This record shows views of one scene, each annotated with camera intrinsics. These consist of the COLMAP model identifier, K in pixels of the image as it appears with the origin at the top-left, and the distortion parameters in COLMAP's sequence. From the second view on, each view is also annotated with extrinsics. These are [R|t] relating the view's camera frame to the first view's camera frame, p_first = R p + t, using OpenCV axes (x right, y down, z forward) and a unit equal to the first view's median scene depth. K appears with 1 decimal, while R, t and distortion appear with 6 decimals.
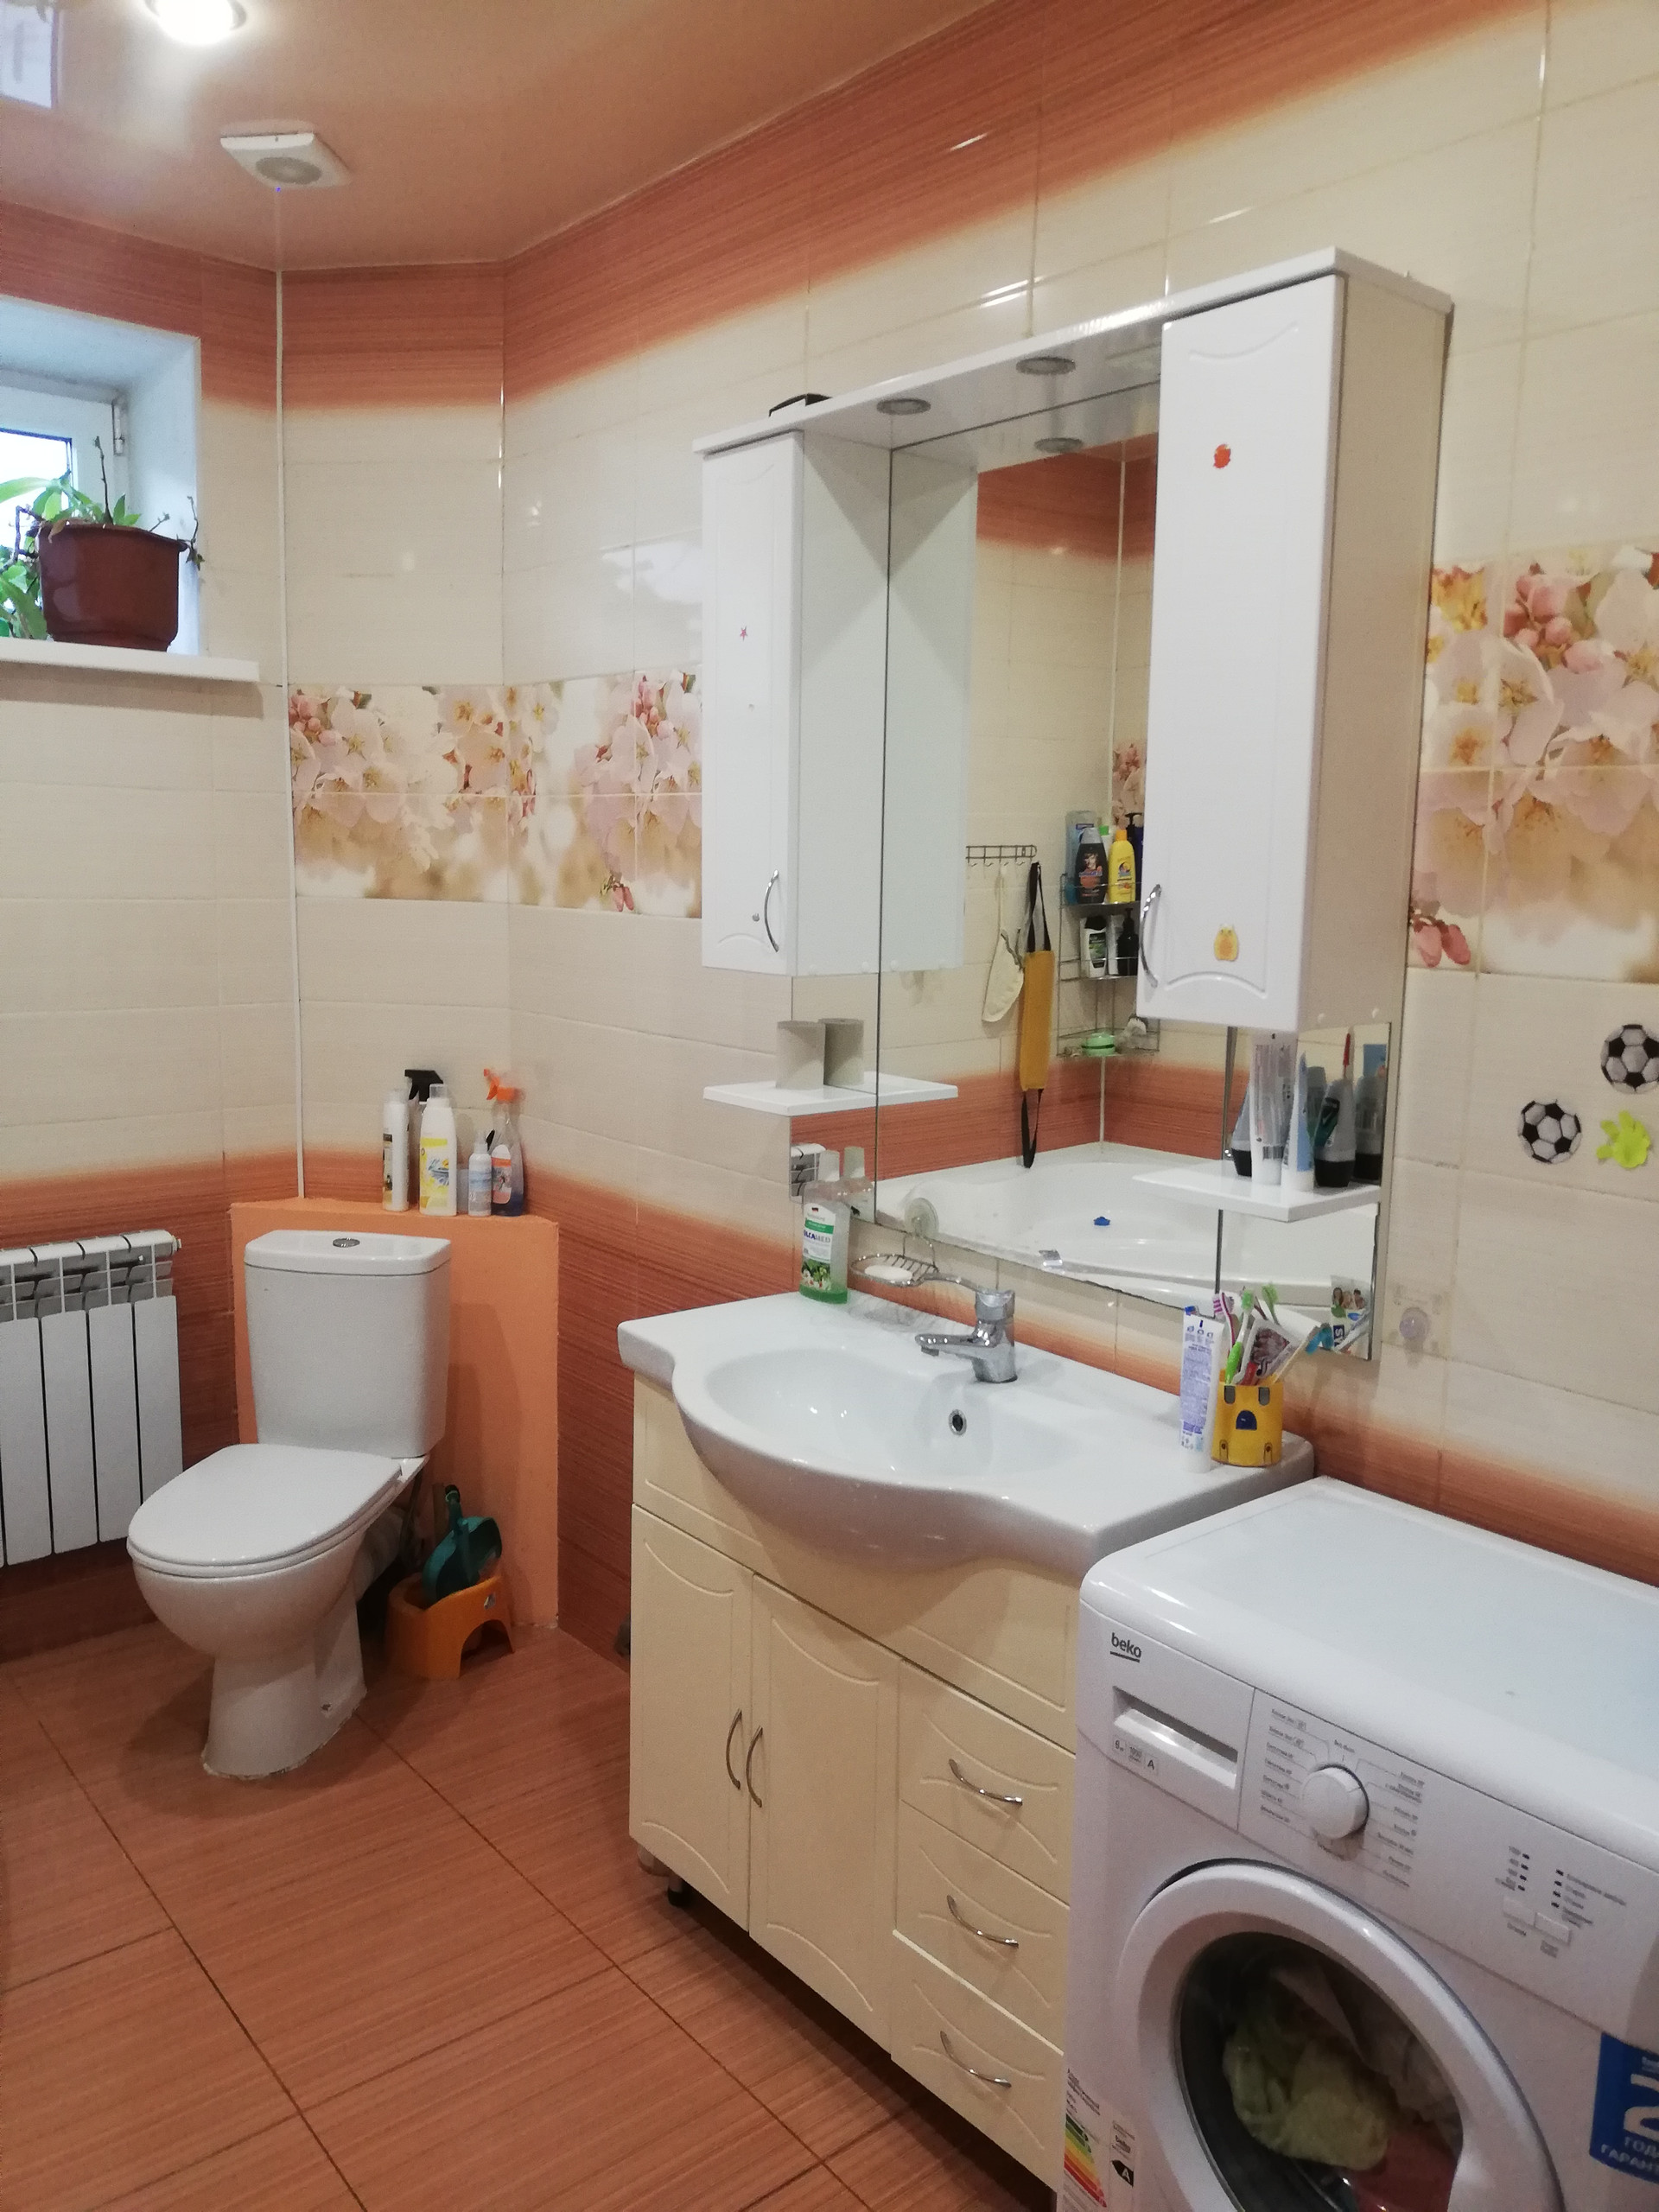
lens RADIAL K [[1673.6, 0, 889.4], [0, 1673.6, 1082.5], [0, 0, 1]] dist [0.065427, -0.149274]
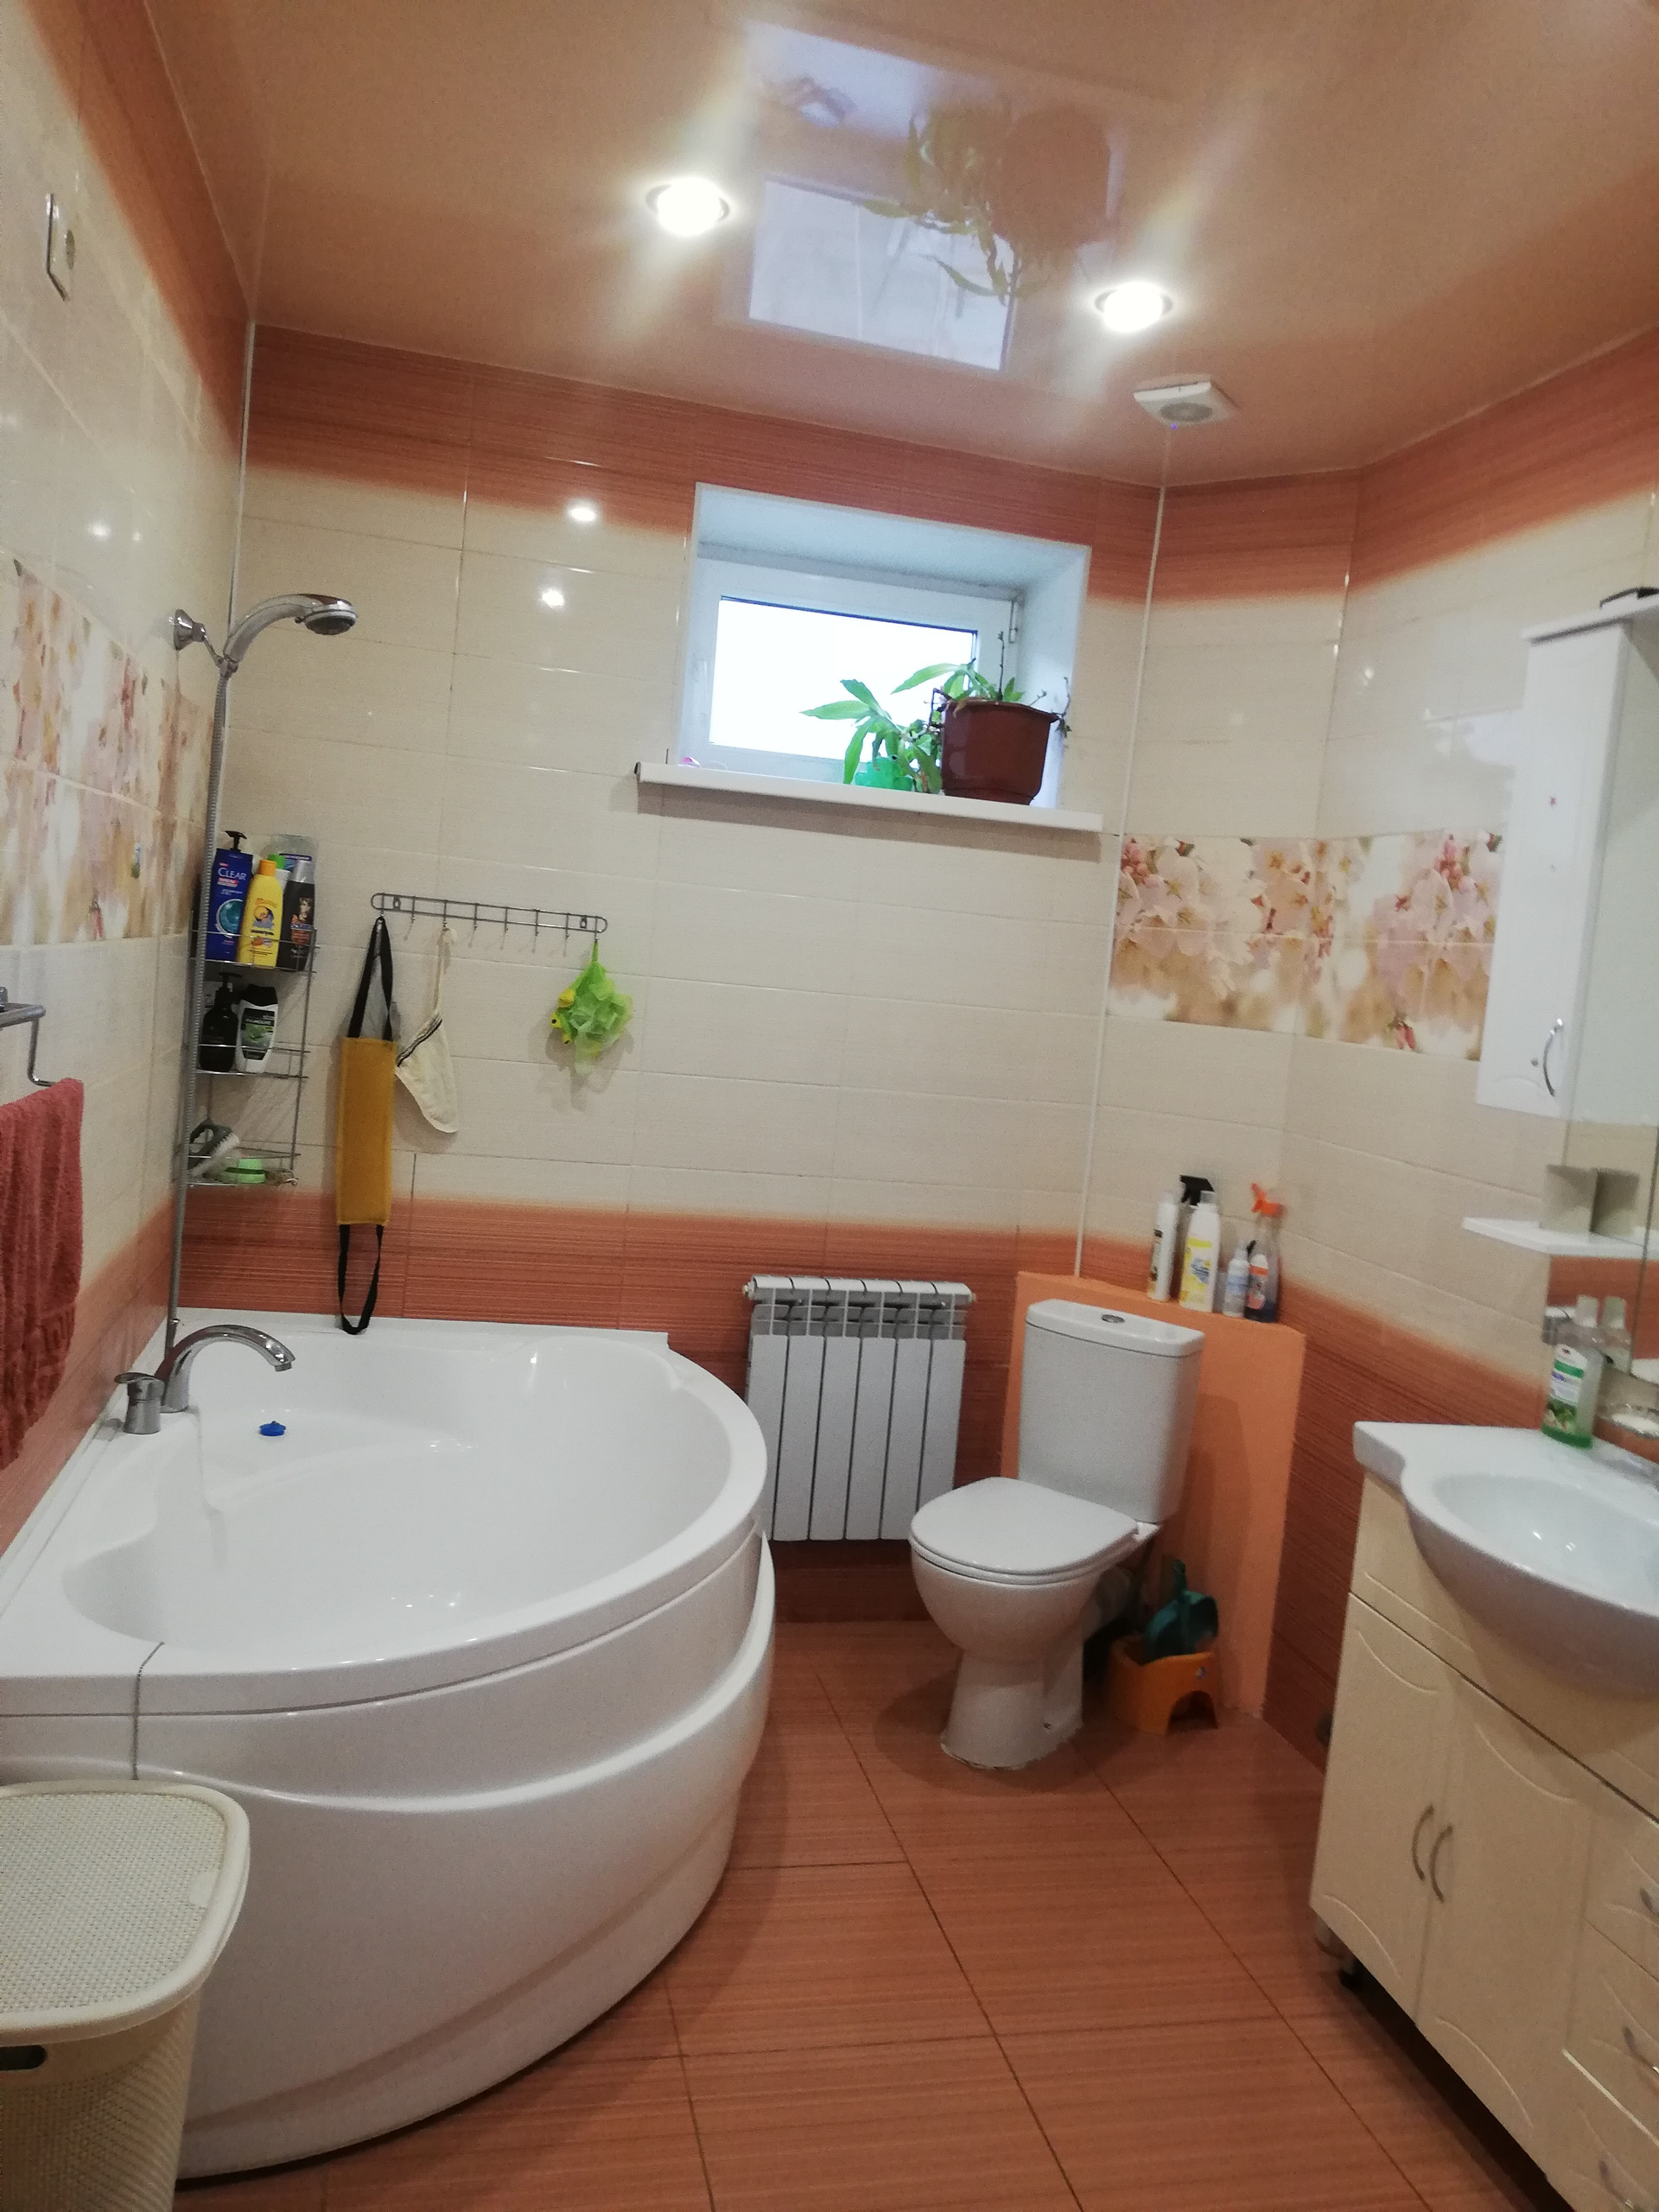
lens RADIAL K [[1701.4, 0, 780.4], [0, 1701.4, 1069.6], [0, 0, 1]] dist [0.087423, -0.169236]
pose [[0.870185, 0.094133, -0.483650, 0.023948], [-0.137386, 0.989006, -0.054694, 0.023272], [0.473185, 0.114041, 0.873551, -0.132753]]
